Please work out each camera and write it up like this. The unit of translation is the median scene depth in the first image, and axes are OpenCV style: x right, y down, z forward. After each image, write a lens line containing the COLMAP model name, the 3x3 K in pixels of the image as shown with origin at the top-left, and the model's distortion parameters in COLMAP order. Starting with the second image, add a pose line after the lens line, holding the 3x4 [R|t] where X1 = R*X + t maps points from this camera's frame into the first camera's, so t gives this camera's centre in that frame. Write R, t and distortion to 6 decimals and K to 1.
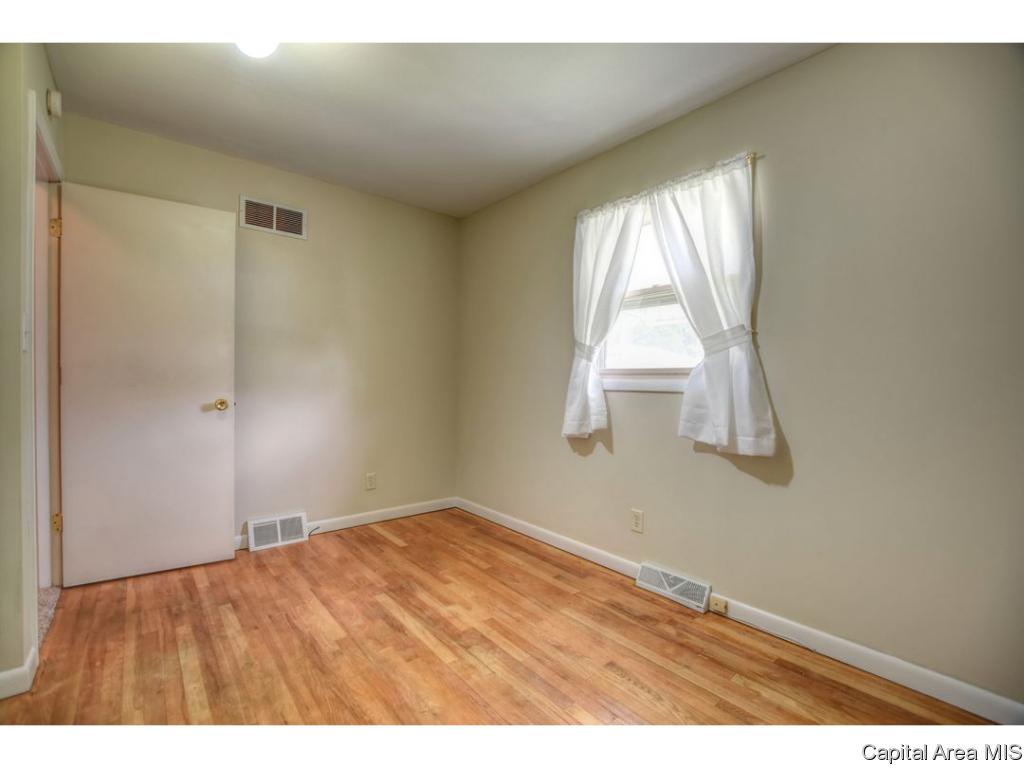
lens RADIAL K [[455.9, 0, 515.2], [0, 455.9, 388.2], [0, 0, 1]] dist [-0.027358, -0.000024]
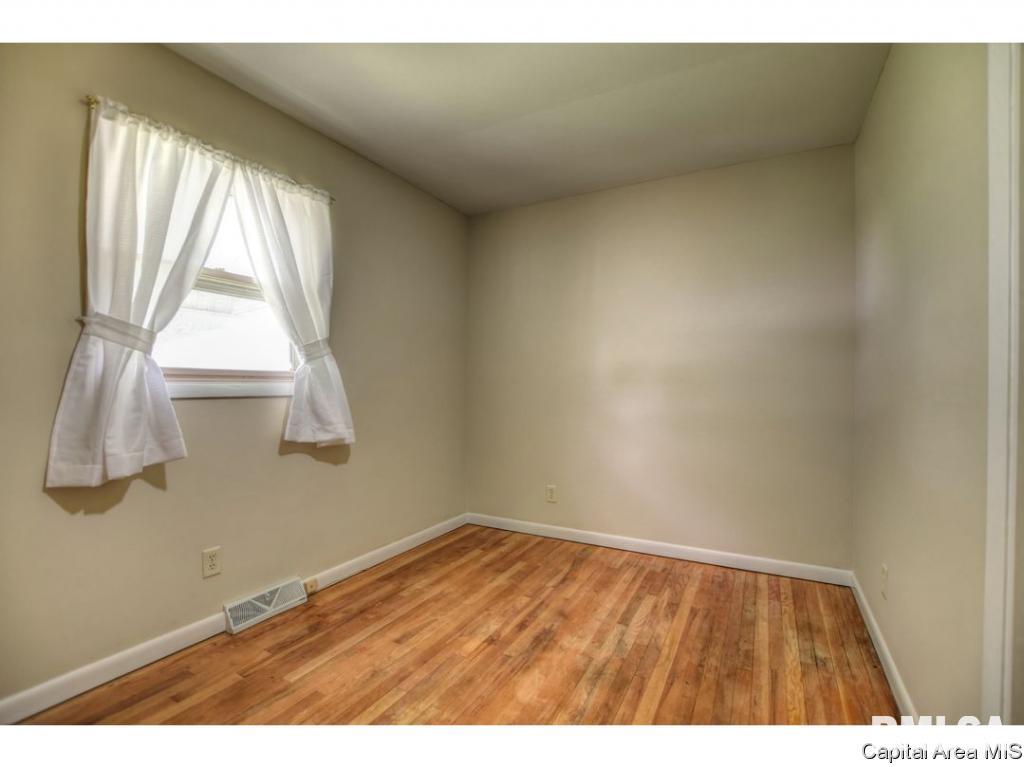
lens RADIAL K [[455.9, 0, 515.2], [0, 455.9, 387.7], [0, 0, 1]] dist [-0.027358, -0.000024]
pose [[-0.359643, -0.017897, 0.932918, -0.723786], [0.005282, 0.999761, 0.021215, -0.027605], [-0.933075, 0.012557, -0.359463, 0.883429]]
